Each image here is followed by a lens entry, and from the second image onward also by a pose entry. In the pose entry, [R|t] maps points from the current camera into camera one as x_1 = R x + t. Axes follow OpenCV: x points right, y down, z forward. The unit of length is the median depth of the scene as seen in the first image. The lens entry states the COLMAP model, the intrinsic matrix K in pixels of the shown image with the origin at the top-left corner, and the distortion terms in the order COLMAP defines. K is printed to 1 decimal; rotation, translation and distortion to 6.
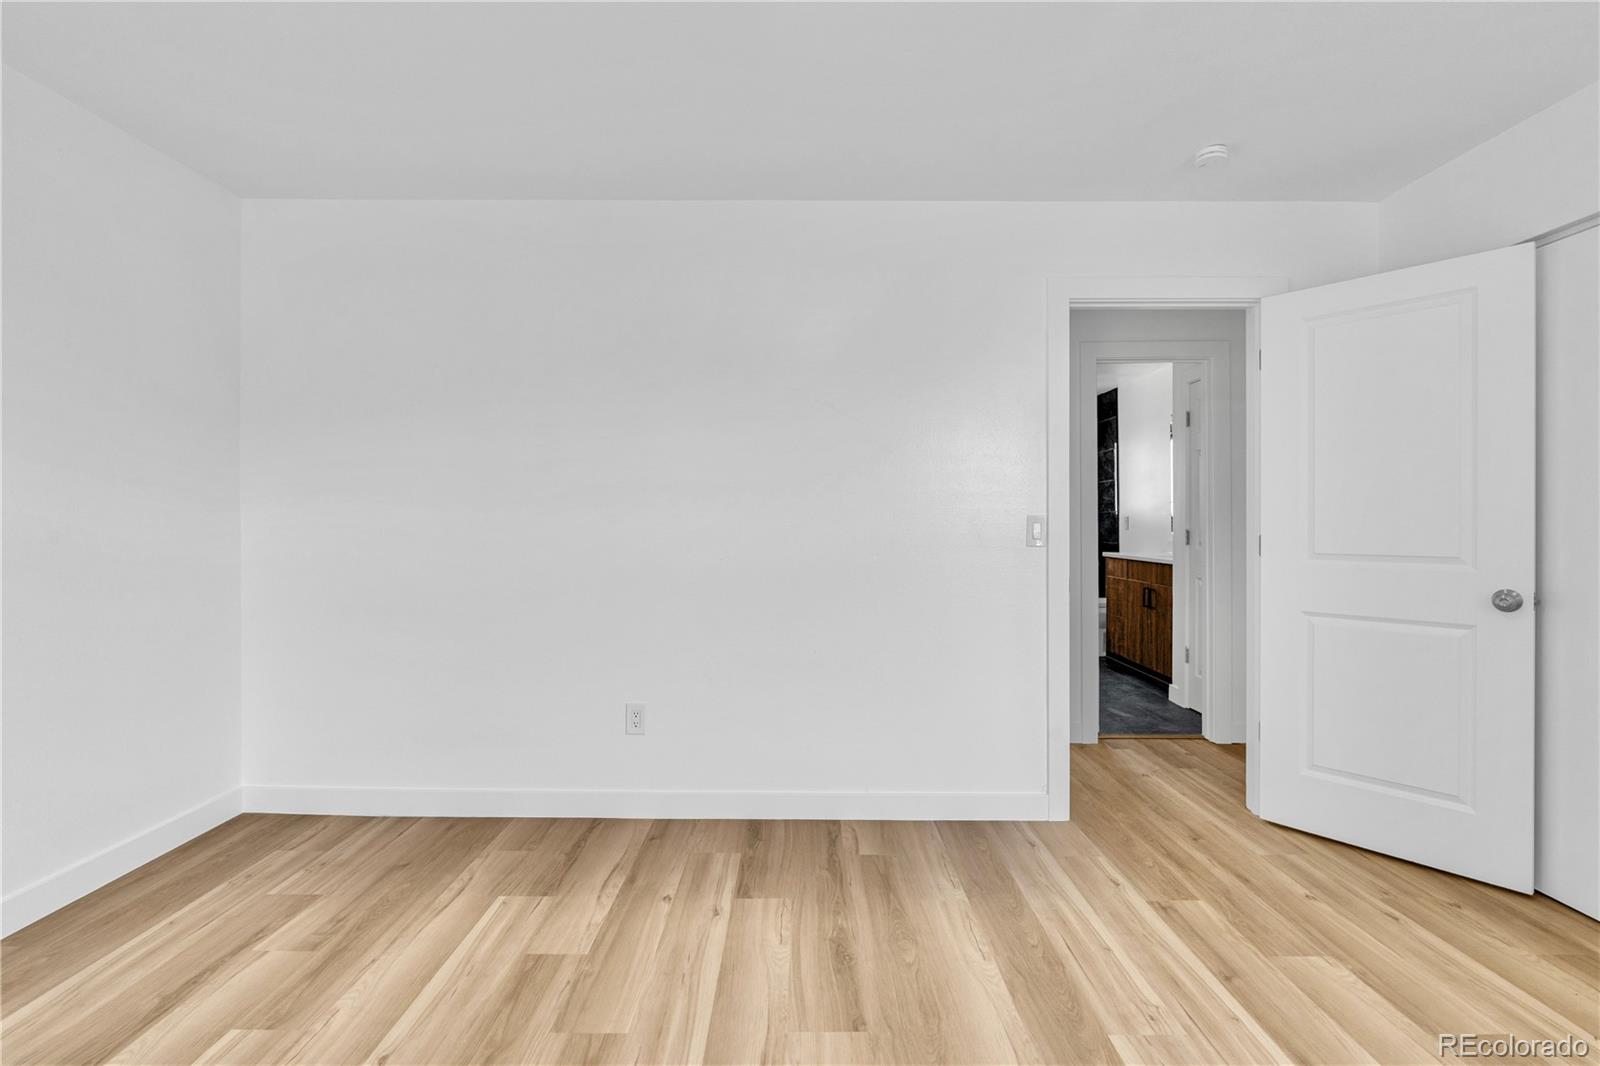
lens RADIAL K [[730.4, 0, 796.6], [0, 730.4, 528.8], [0, 0, 1]] dist [-0.015946, 0.004390]
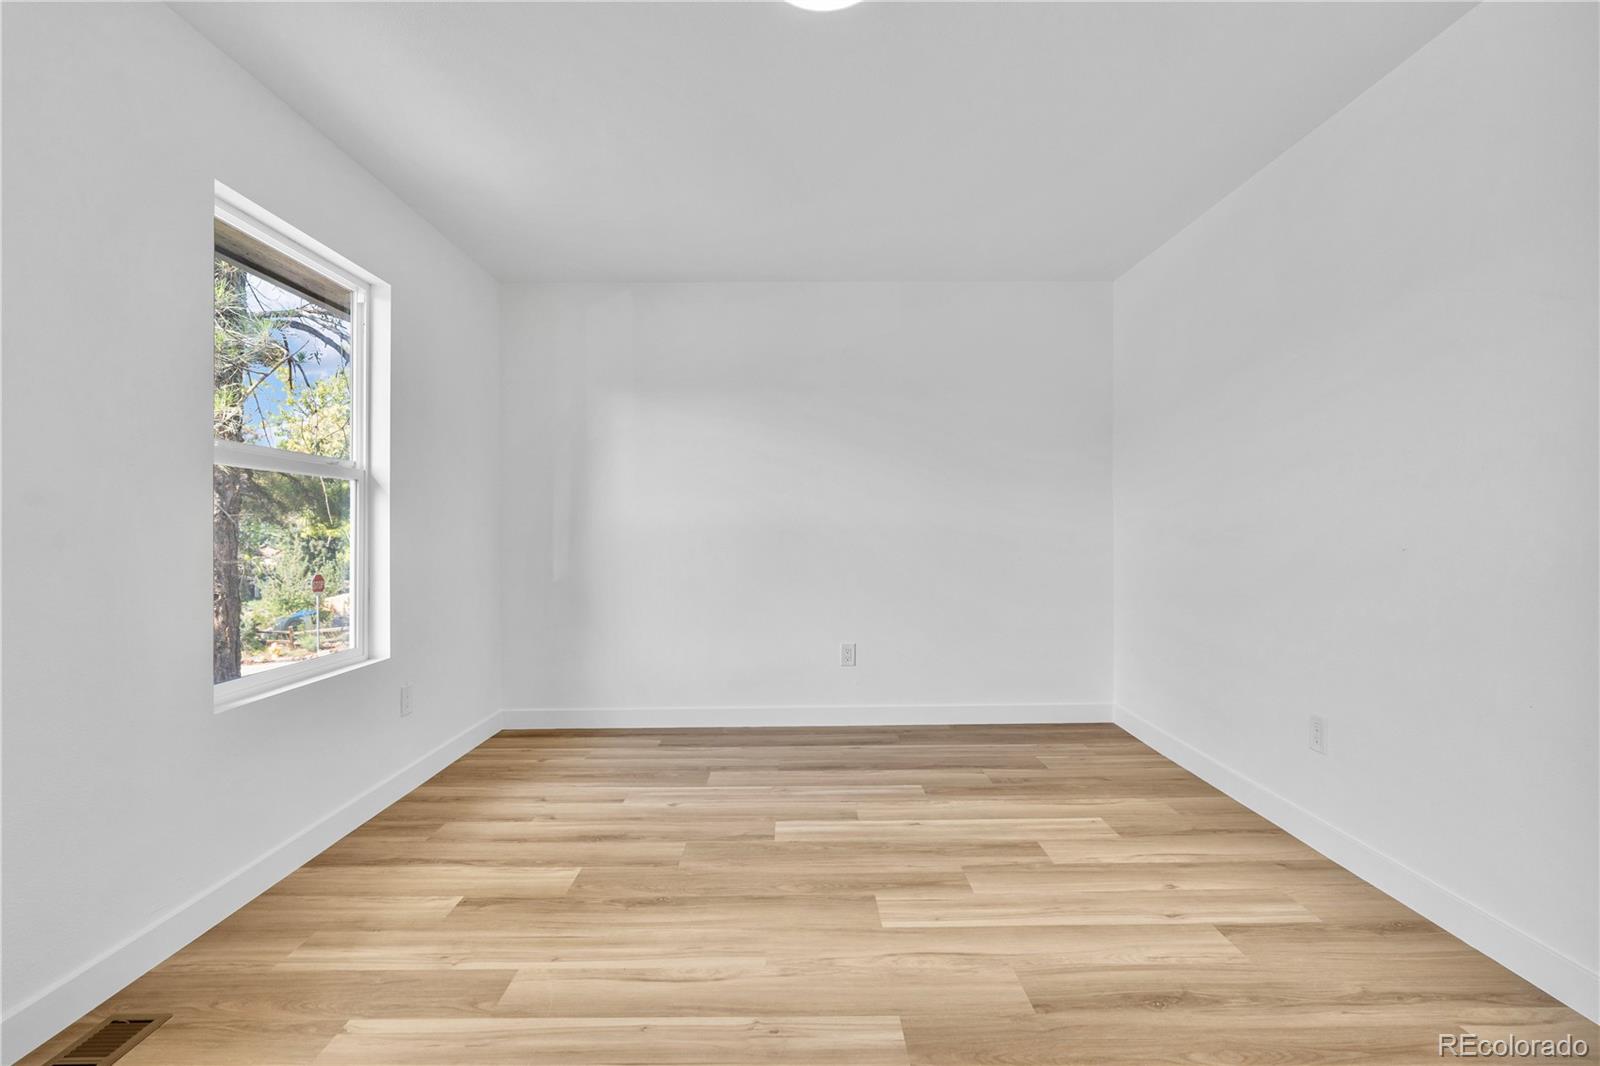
lens RADIAL K [[730.4, 0, 803.3], [0, 730.4, 536.2], [0, 0, 1]] dist [-0.015946, 0.004390]
pose [[0.012068, 0.009280, -0.999884, 0.832840], [-0.000250, 0.999957, 0.009278, 0.031741], [0.999927, 0.000138, 0.012070, 0.526468]]
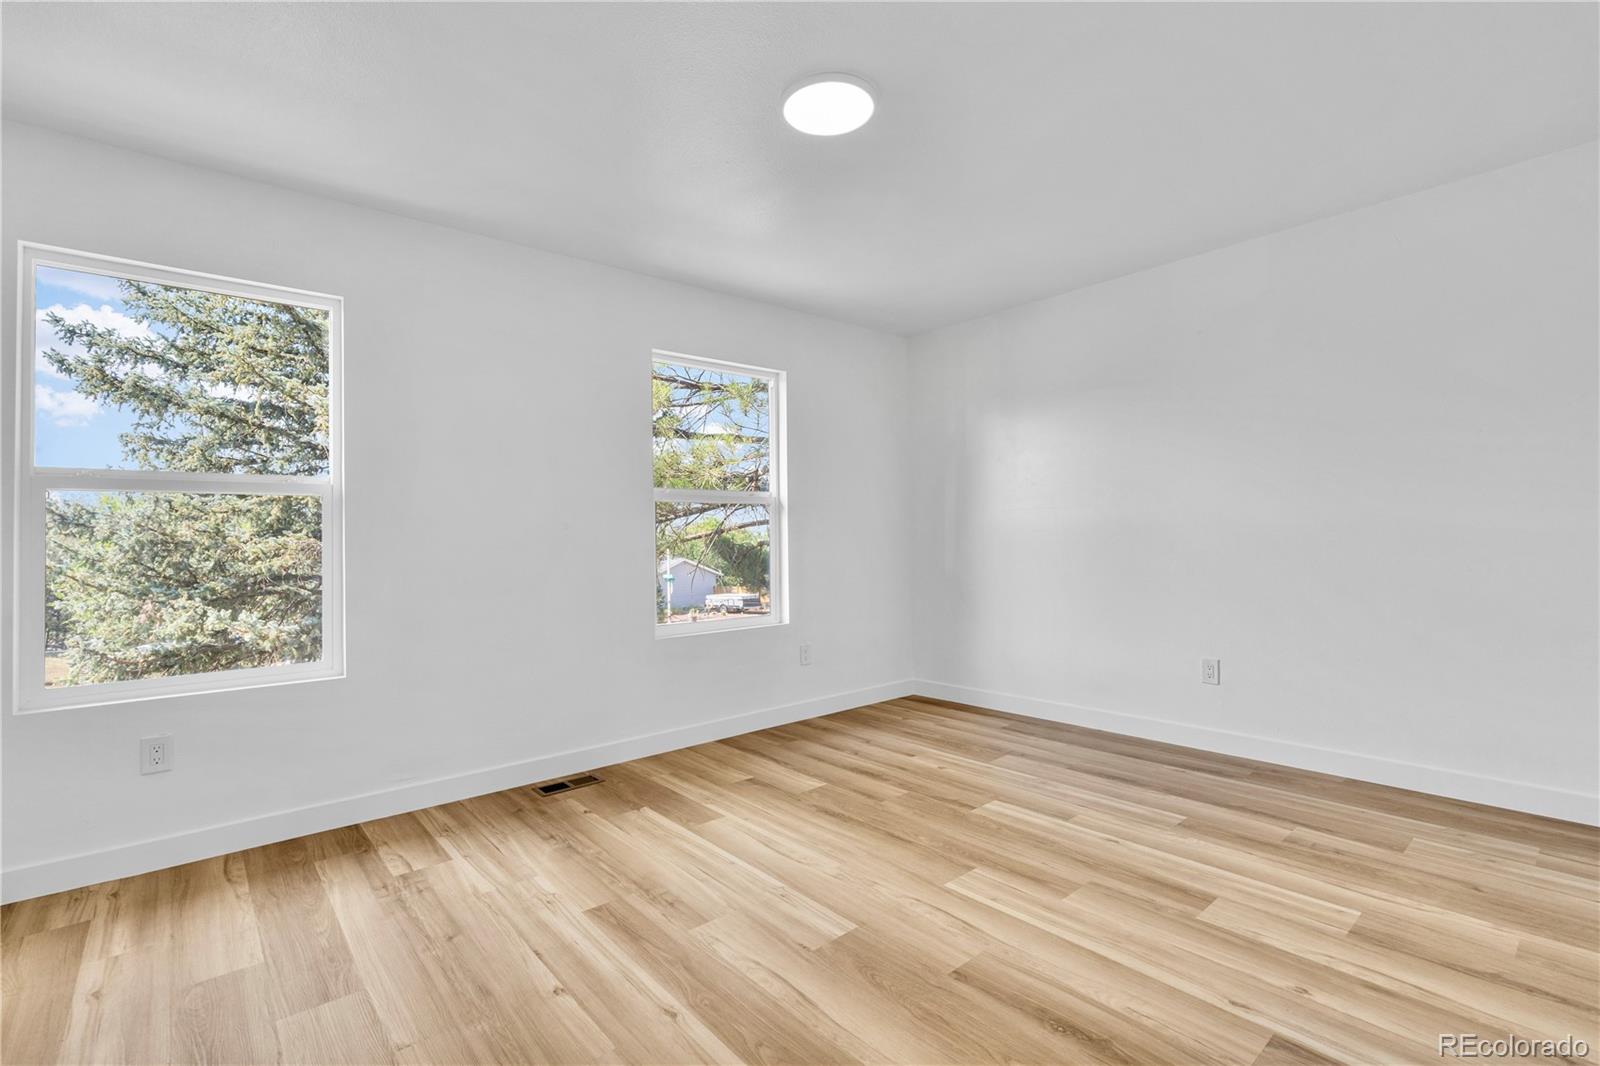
lens RADIAL K [[730.4, 0, 791.8], [0, 730.4, 521.2], [0, 0, 1]] dist [-0.015946, 0.004390]
pose [[-0.763798, -0.000280, -0.645456, 0.757991], [0.013408, 0.999777, -0.016300, 0.026282], [0.645317, -0.021104, -0.763624, 1.320200]]
